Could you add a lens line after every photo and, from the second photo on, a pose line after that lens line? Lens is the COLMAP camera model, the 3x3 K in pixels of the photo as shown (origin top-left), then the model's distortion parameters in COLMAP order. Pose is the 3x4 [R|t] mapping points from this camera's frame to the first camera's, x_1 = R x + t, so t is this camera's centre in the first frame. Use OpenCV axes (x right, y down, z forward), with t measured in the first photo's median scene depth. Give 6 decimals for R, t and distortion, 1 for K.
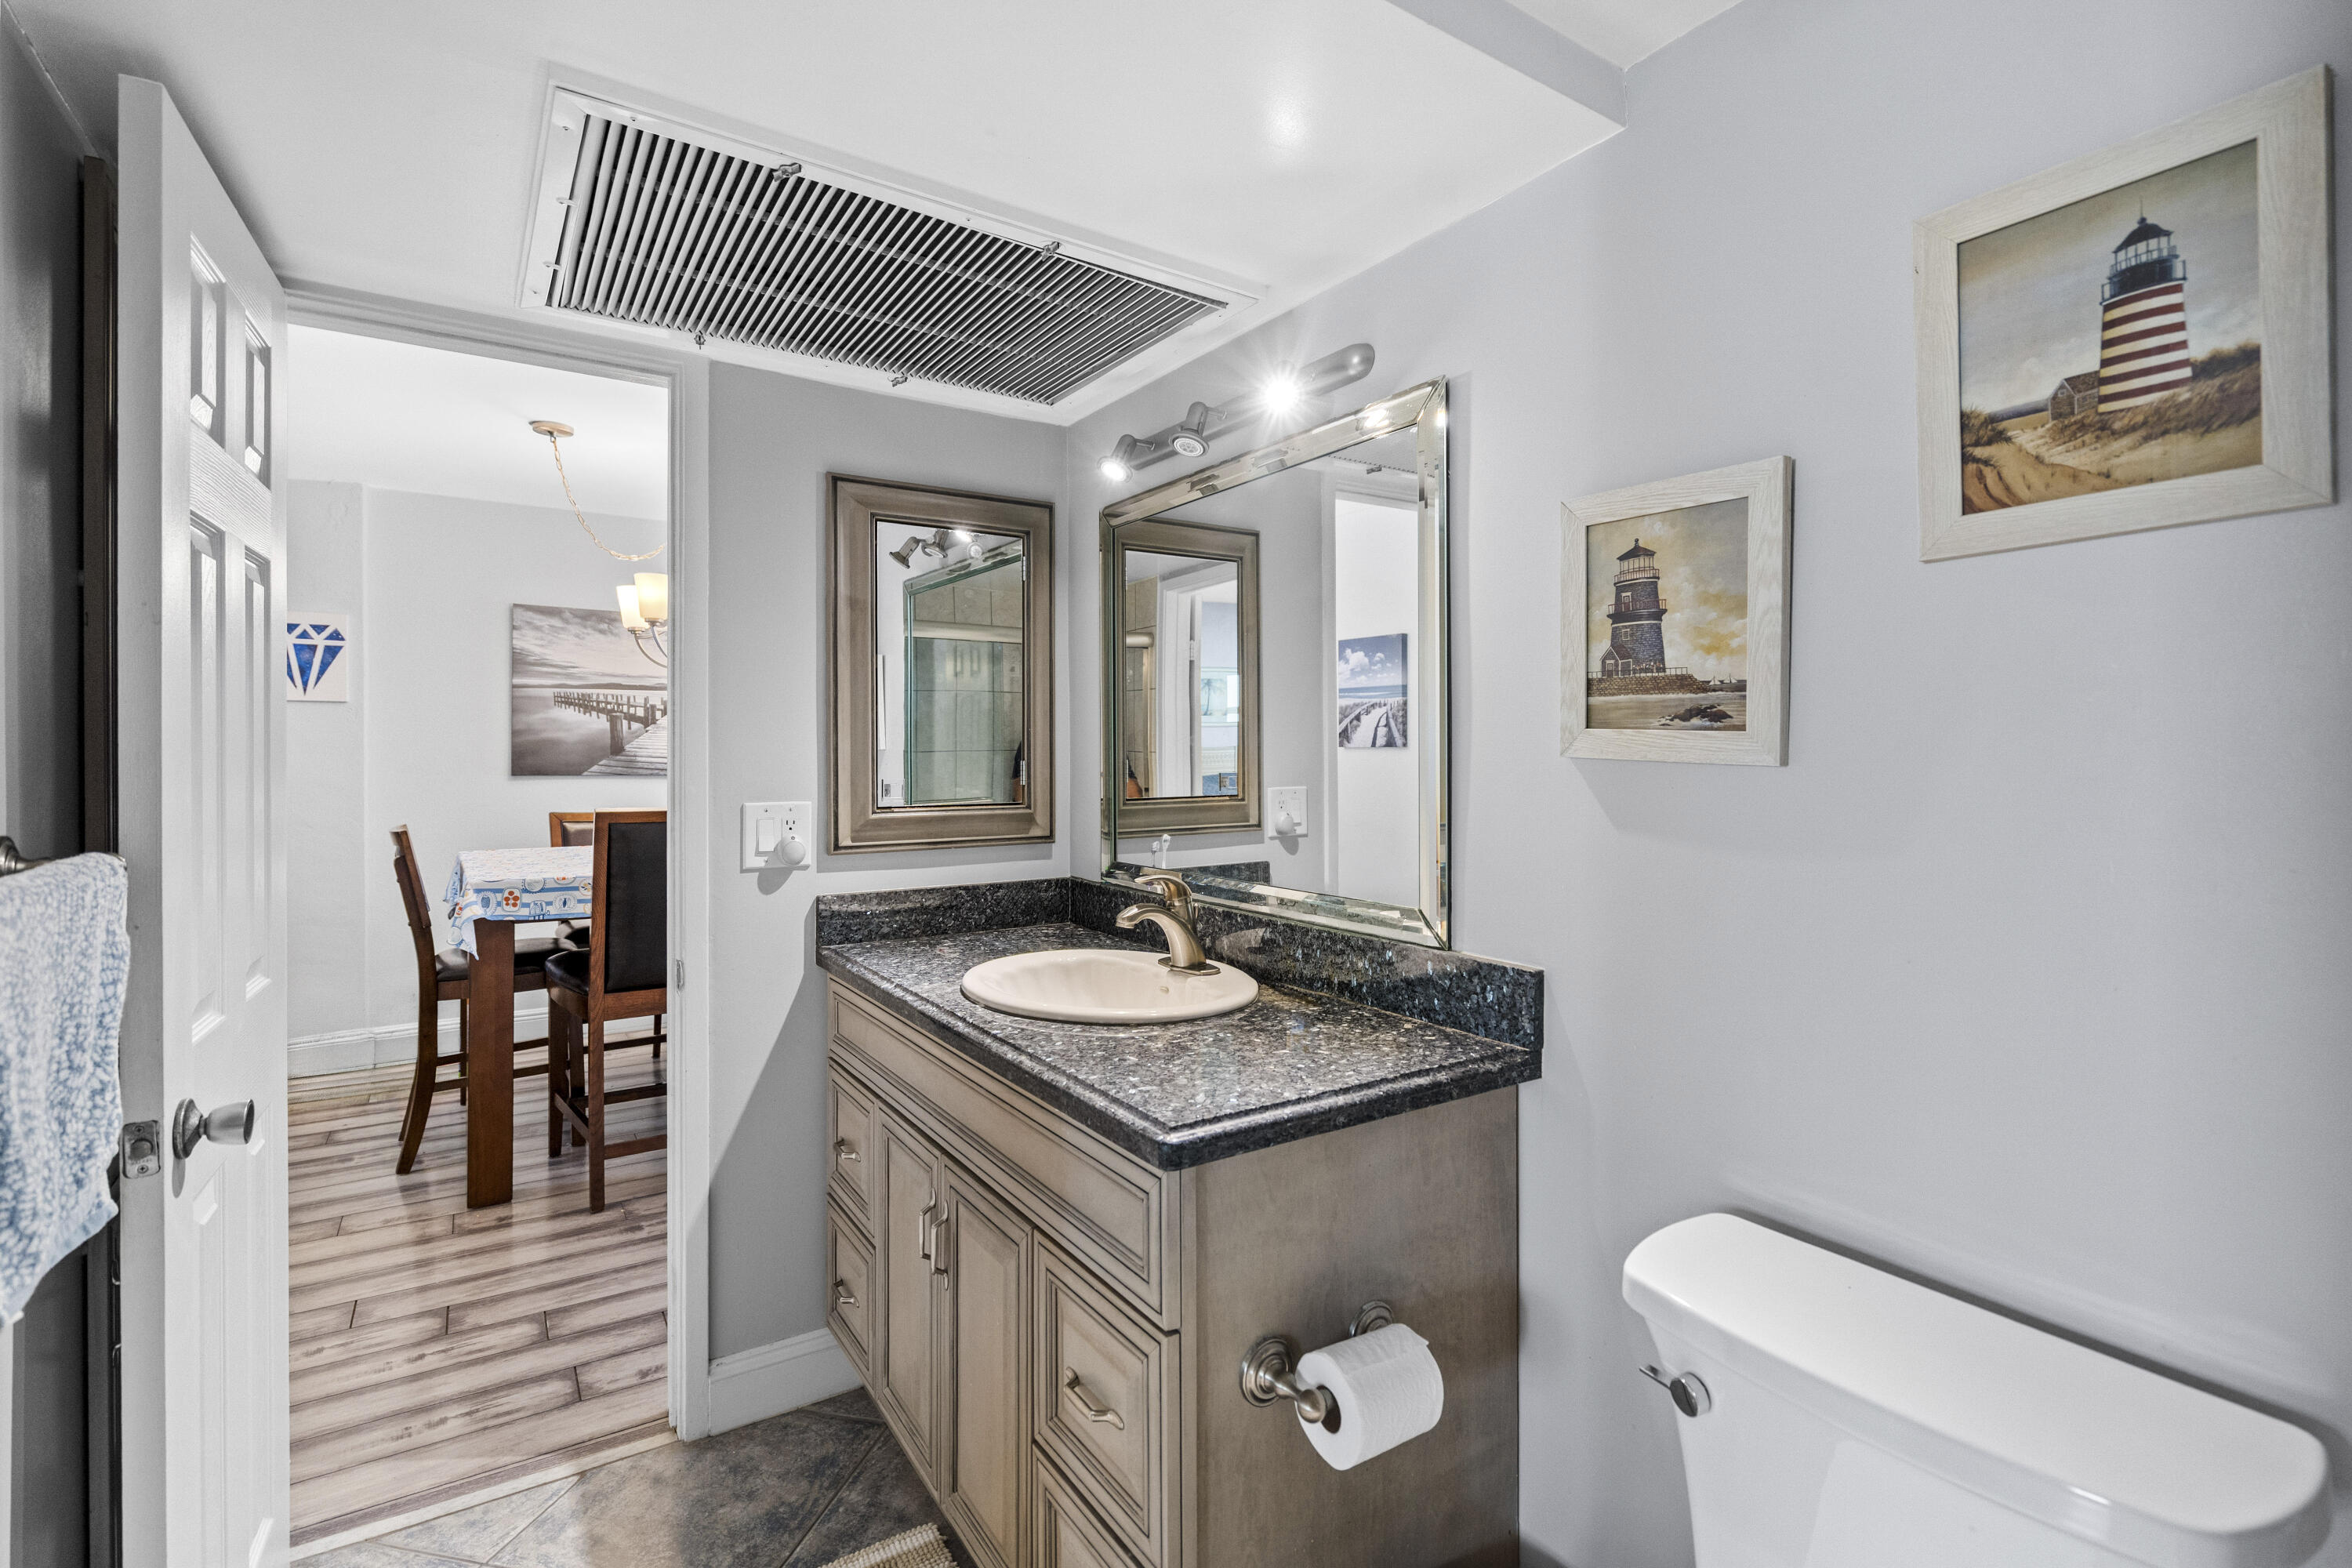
lens RADIAL K [[1079.8, 0, 1166.1], [0, 1079.8, 750.0], [0, 0, 1]] dist [-0.003205, -0.000383]
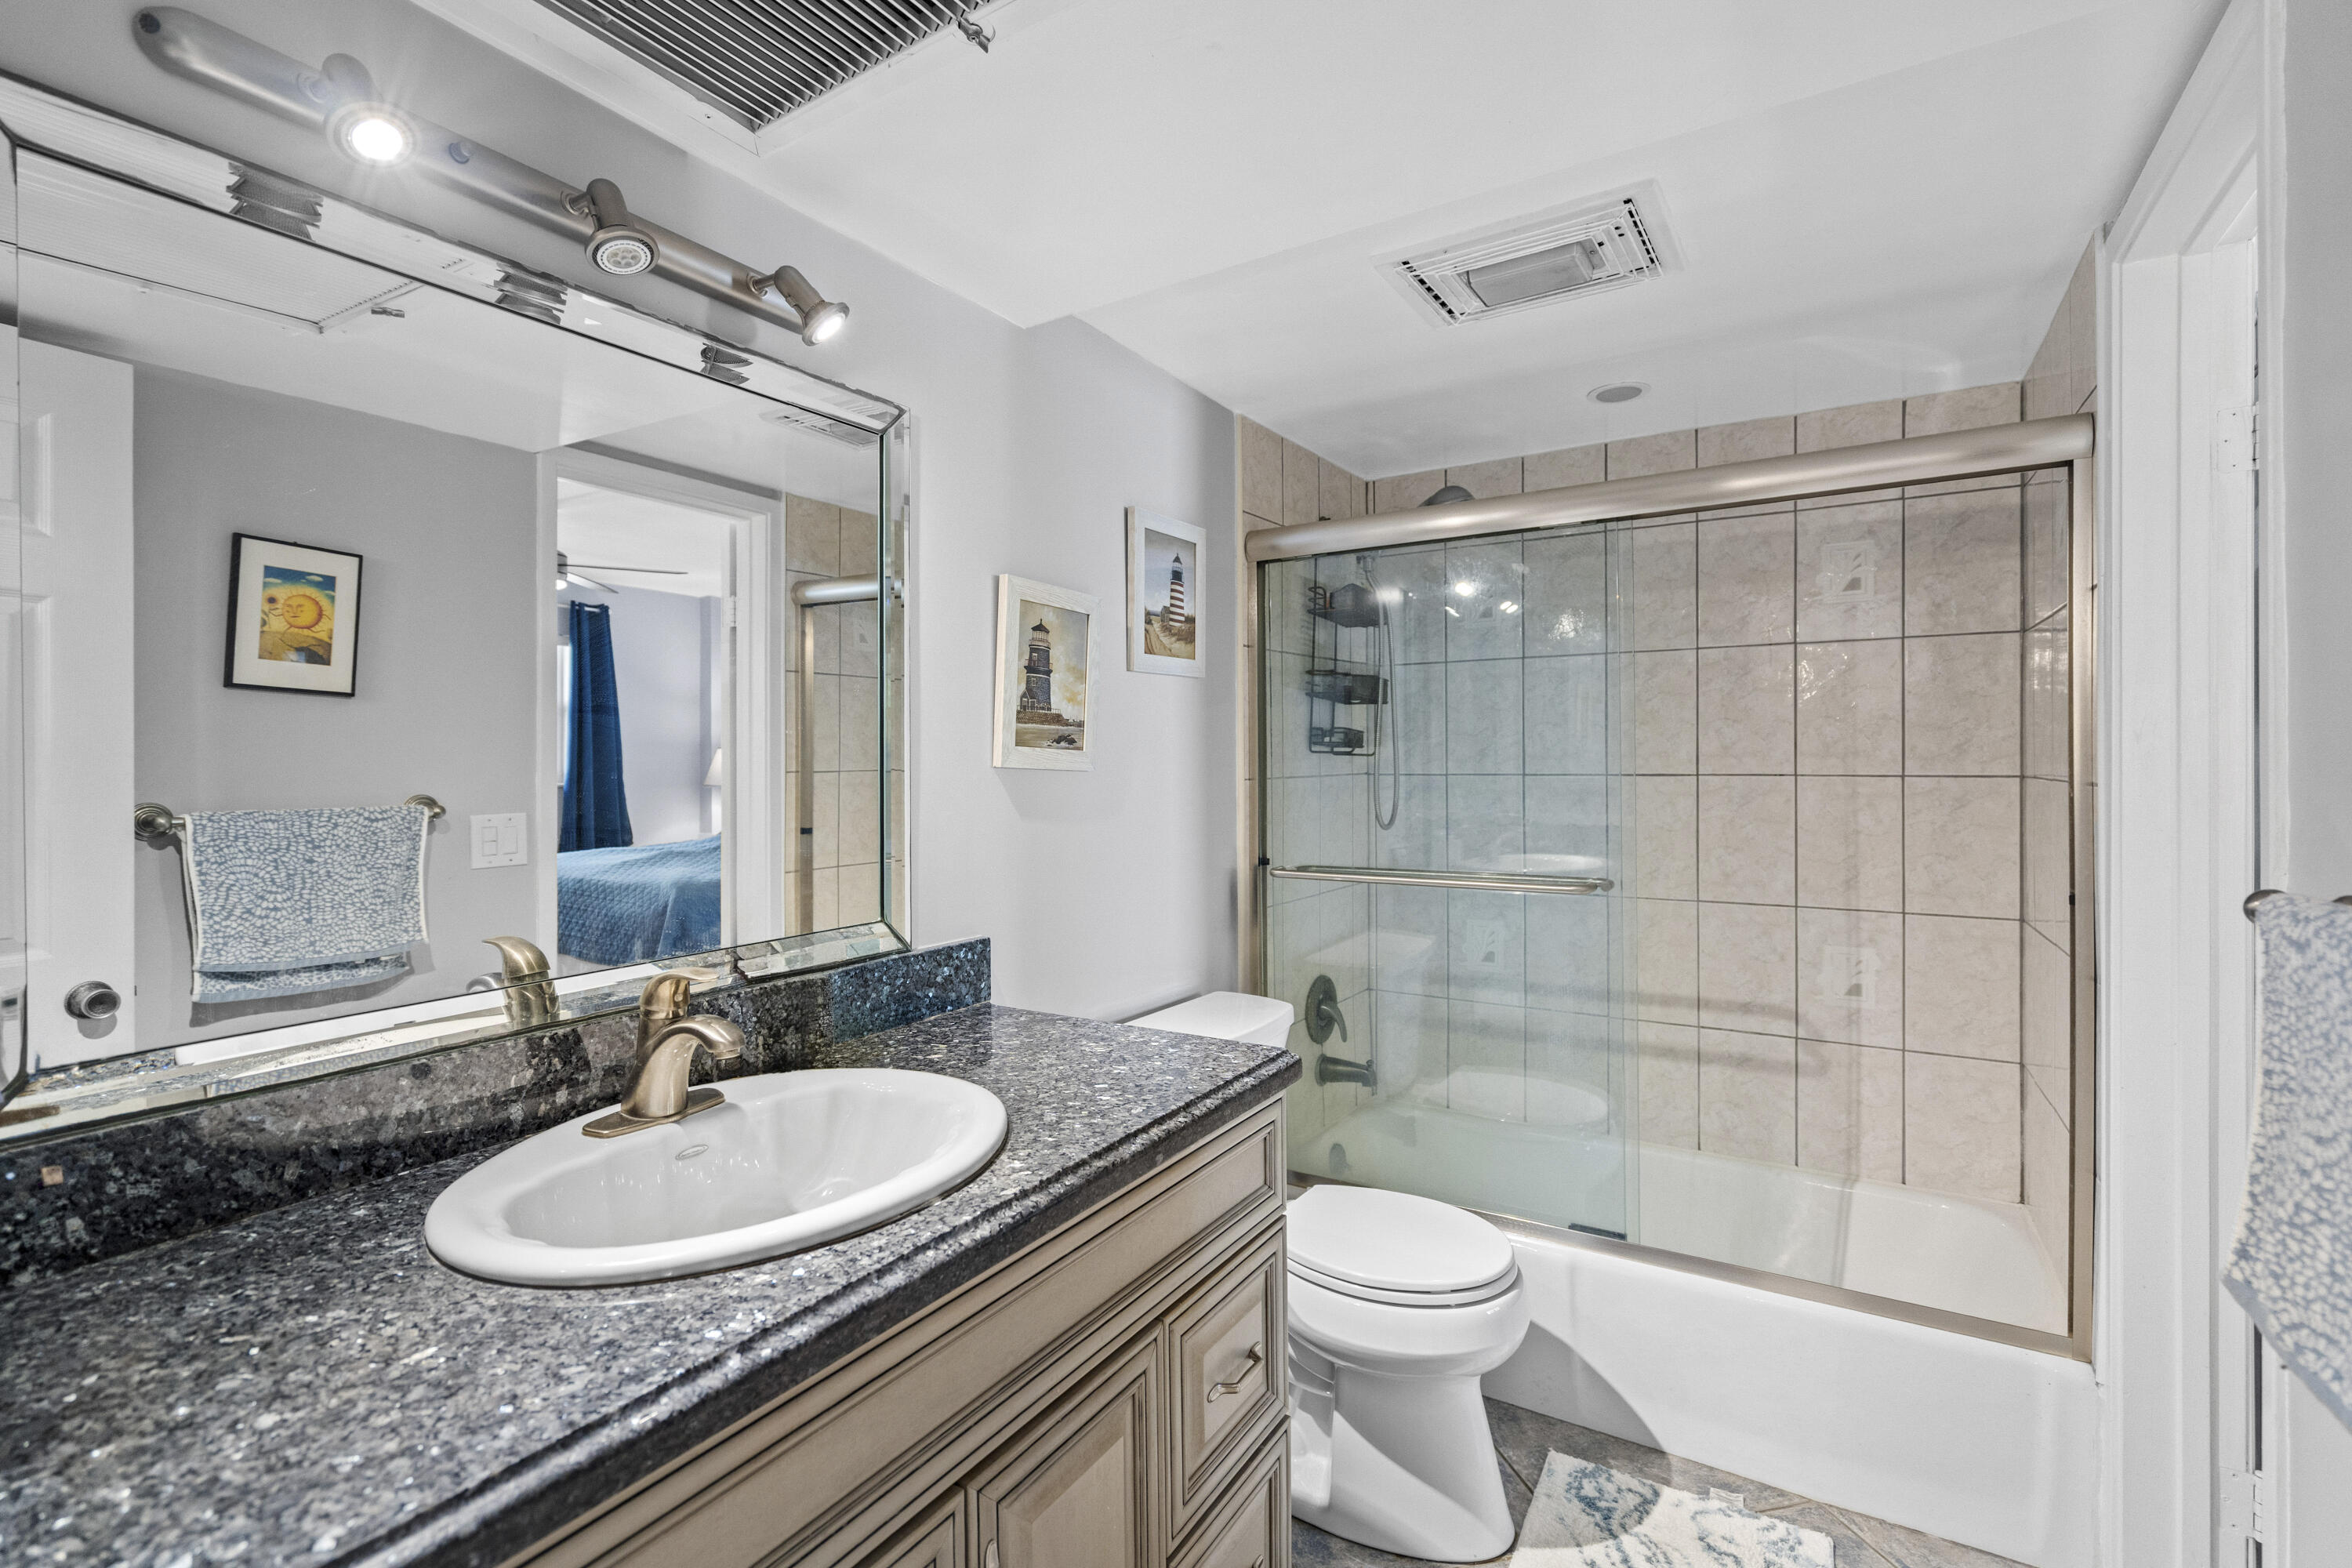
lens RADIAL K [[1086.9, 0, 1166.2], [0, 1086.9, 765.9], [0, 0, 1]] dist [-0.002974, 0.000052]
pose [[-0.431799, 0.001070, 0.901969, -1.014992], [0.005803, 0.999982, 0.001592, 0.004358], [-0.901951, 0.005921, -0.431797, 1.542829]]
